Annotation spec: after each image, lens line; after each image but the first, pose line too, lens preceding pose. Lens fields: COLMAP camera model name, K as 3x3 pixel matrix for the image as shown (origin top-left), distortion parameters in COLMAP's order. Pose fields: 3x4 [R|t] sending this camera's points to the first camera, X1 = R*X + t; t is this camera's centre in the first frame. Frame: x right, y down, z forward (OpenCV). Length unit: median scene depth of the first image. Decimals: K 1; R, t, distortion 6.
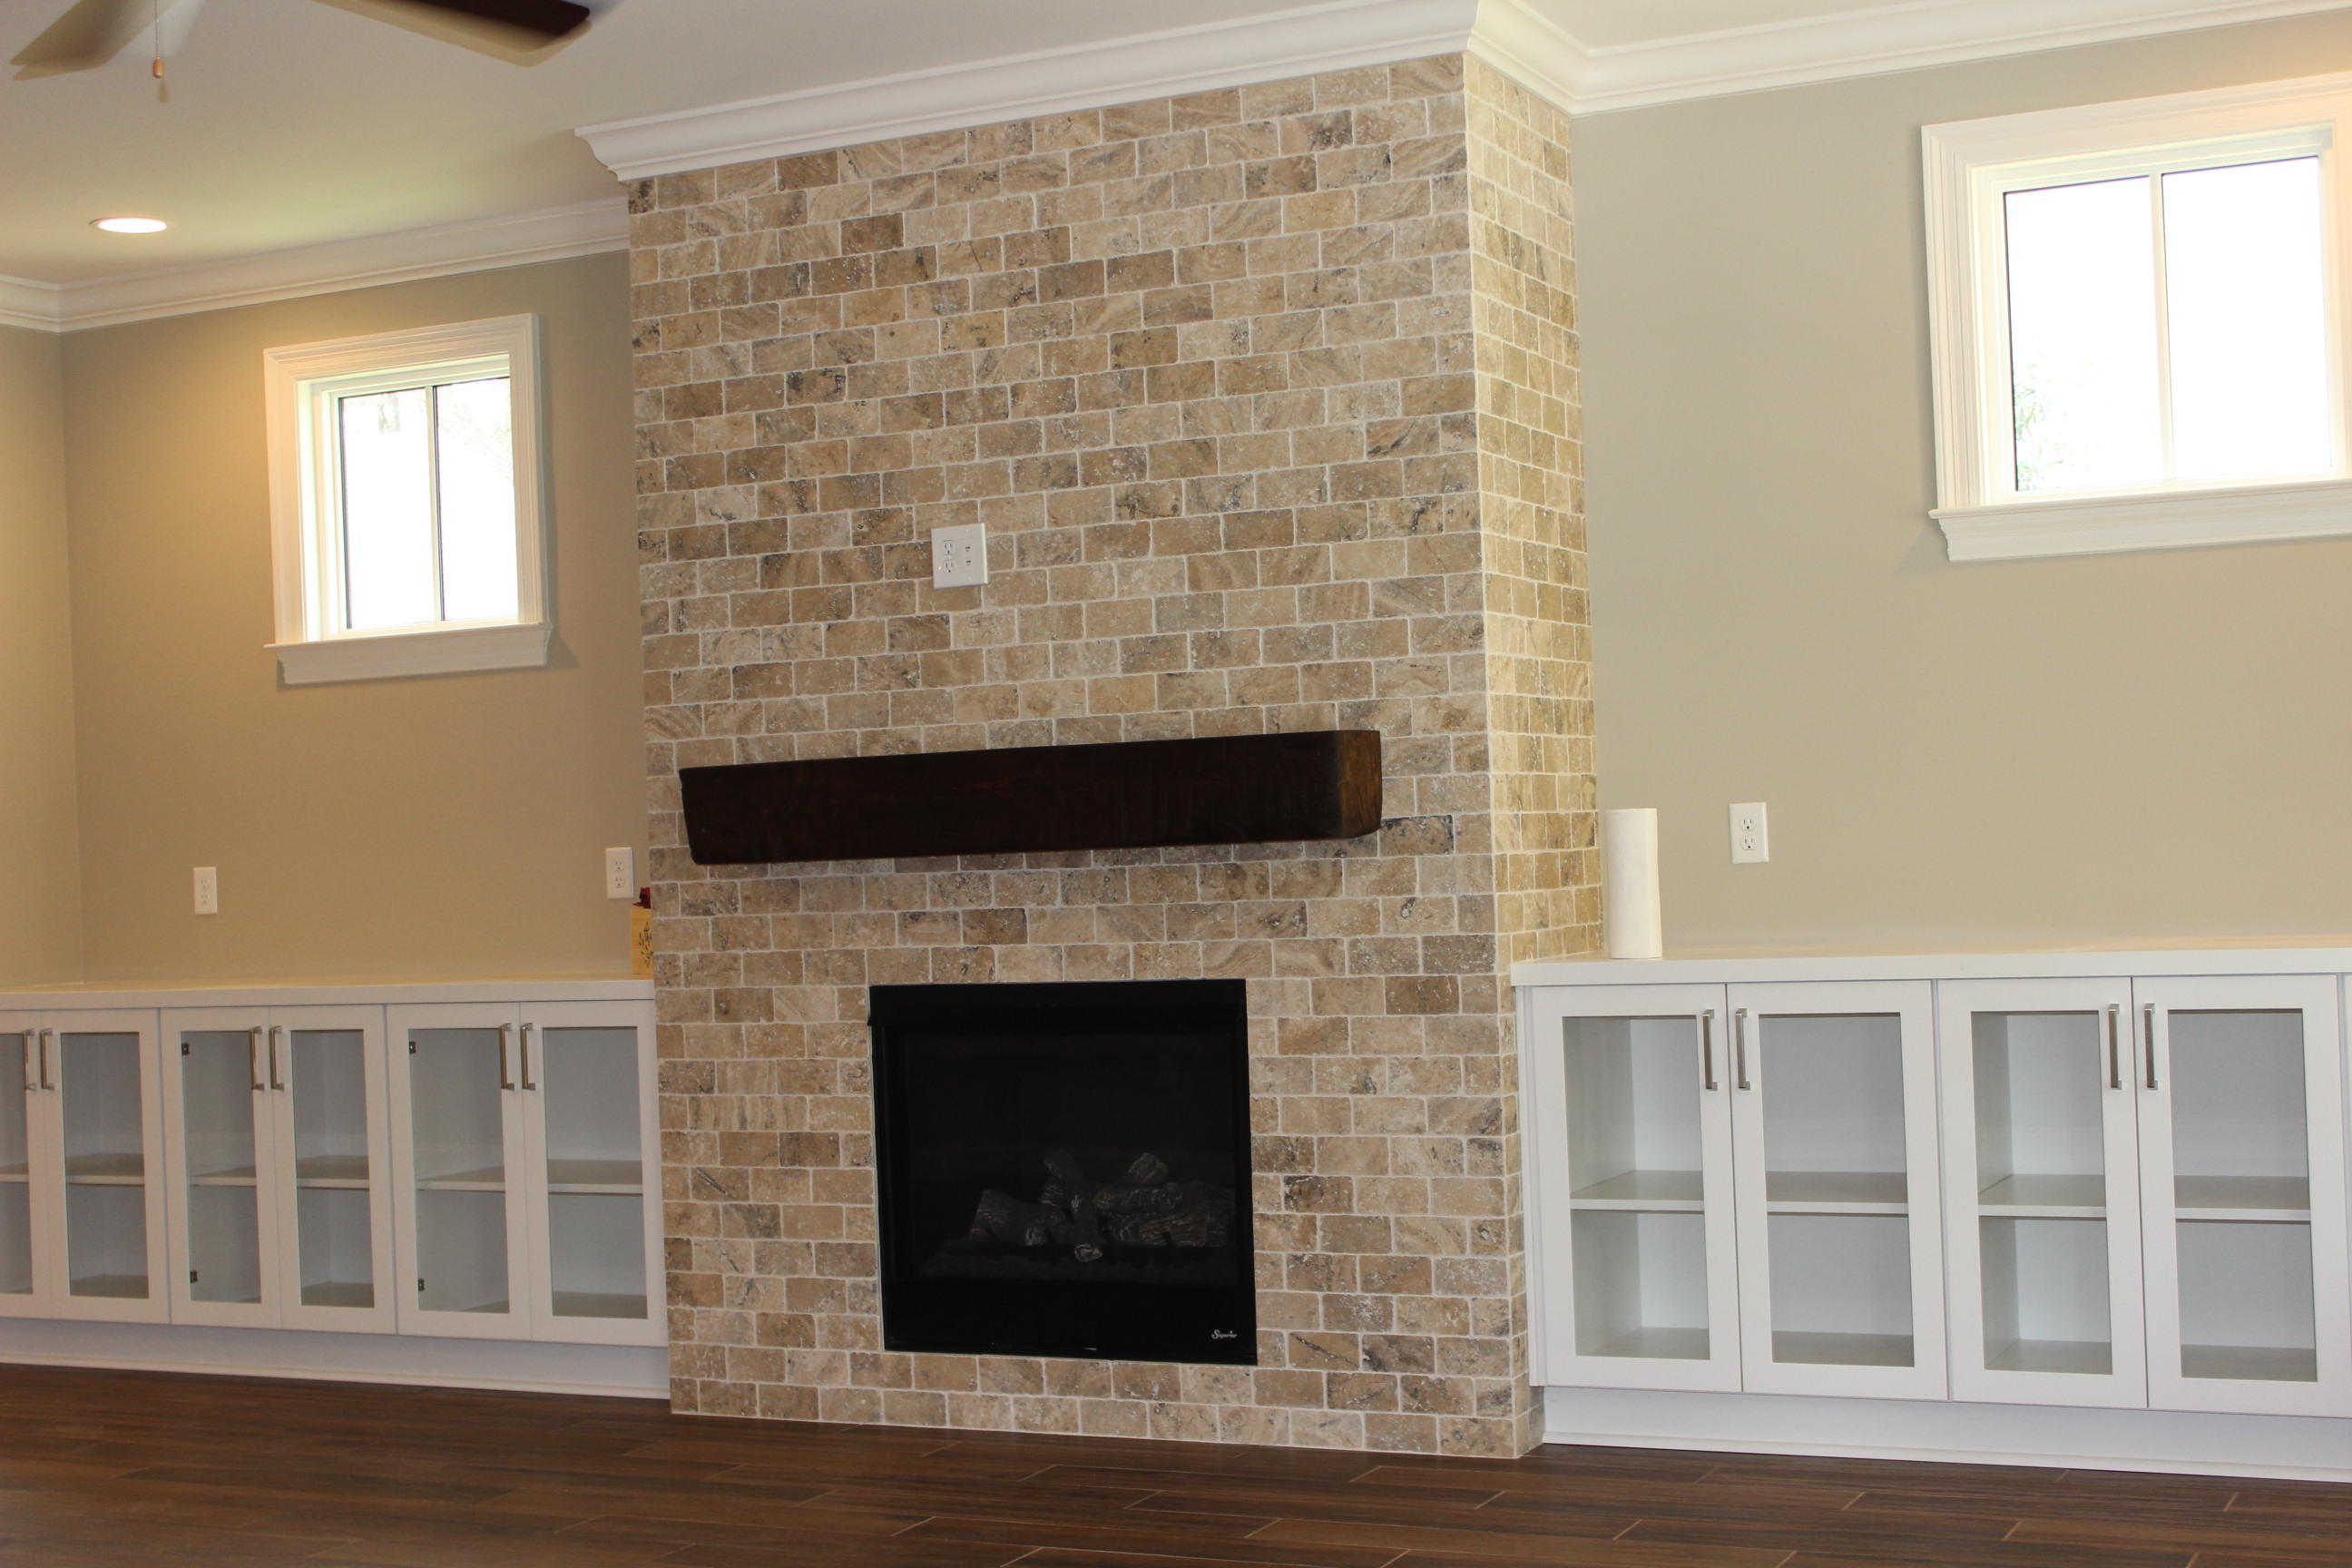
lens RADIAL K [[3201.3, 0, 1160.2], [0, 3201.3, 817.3], [0, 0, 1]] dist [-0.069956, 0.119014]
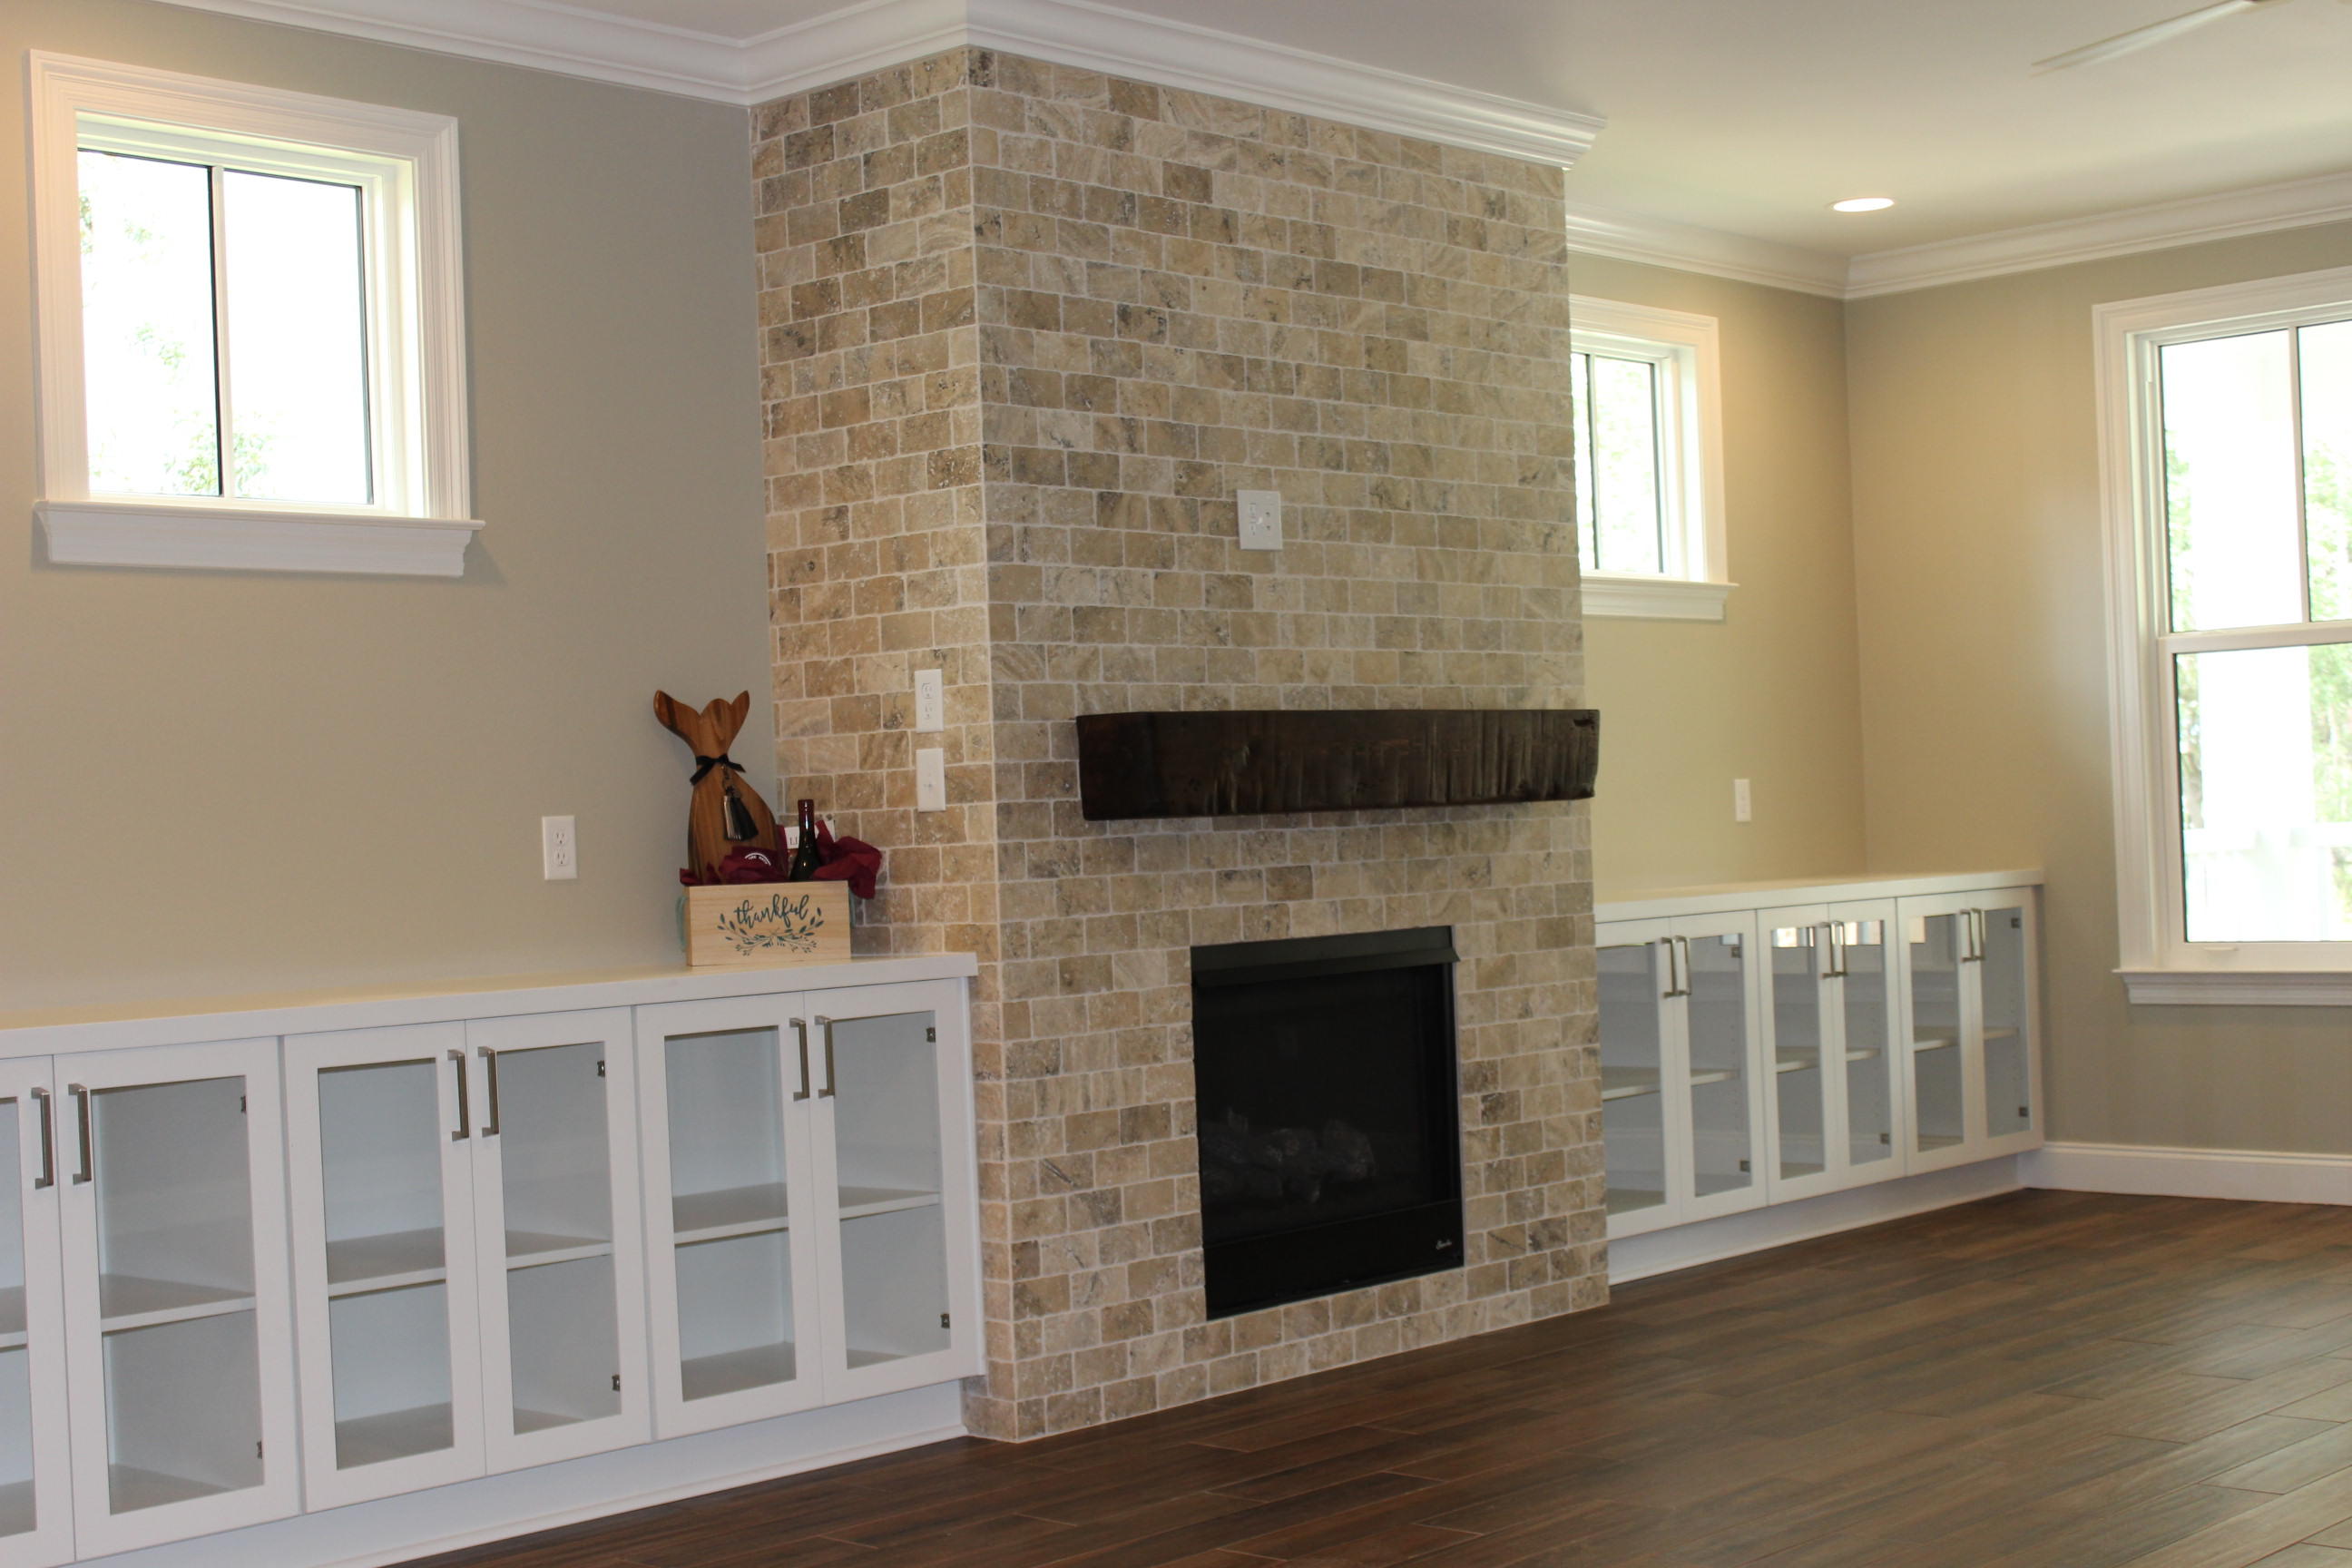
lens RADIAL K [[3201.3, 0, 1160.2], [0, 3201.3, 817.3], [0, 0, 1]] dist [-0.069956, 0.119014]
pose [[0.286749, 0.028145, 0.957592, -1.046152], [0.019146, 0.999200, -0.035101, 0.048089], [-0.957814, 0.028399, 0.285981, 0.742783]]
